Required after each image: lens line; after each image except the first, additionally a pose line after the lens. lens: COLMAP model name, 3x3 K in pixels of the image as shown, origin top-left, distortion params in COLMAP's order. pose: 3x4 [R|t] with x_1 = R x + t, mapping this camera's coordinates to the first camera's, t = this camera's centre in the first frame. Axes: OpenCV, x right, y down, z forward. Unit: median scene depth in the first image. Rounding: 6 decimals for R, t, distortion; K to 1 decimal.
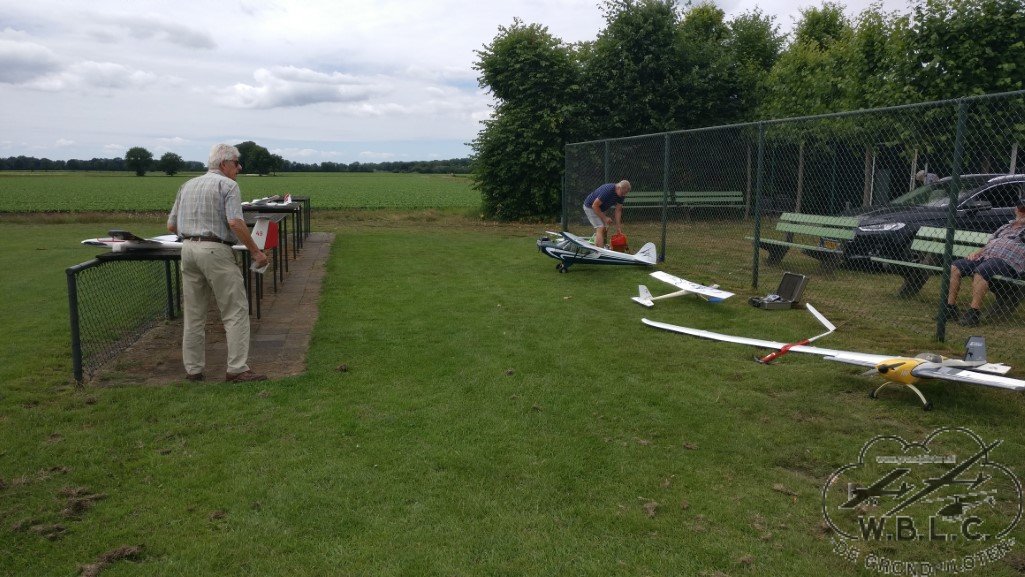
lens RADIAL K [[837.6, 0, 497.9], [0, 837.6, 302.3], [0, 0, 1]] dist [0.041760, -0.012610]
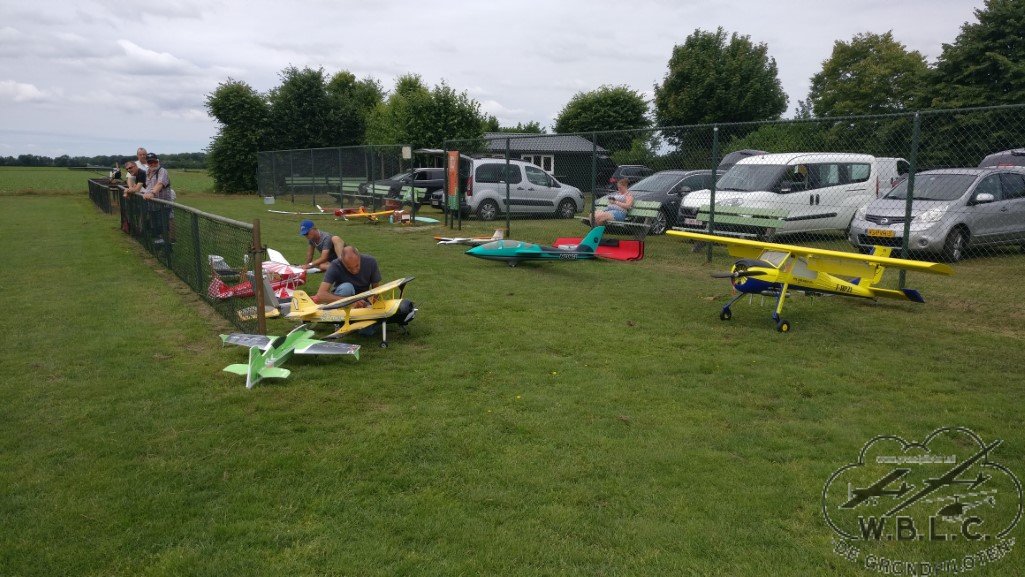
lens RADIAL K [[837.6, 0, 497.9], [0, 837.6, 302.3], [0, 0, 1]] dist [0.041760, -0.012610]
pose [[0.955359, -0.044332, 0.292101, 0.023227], [0.043111, 0.999014, 0.010617, 0.140789], [-0.292284, 0.002450, 0.956329, -0.881764]]
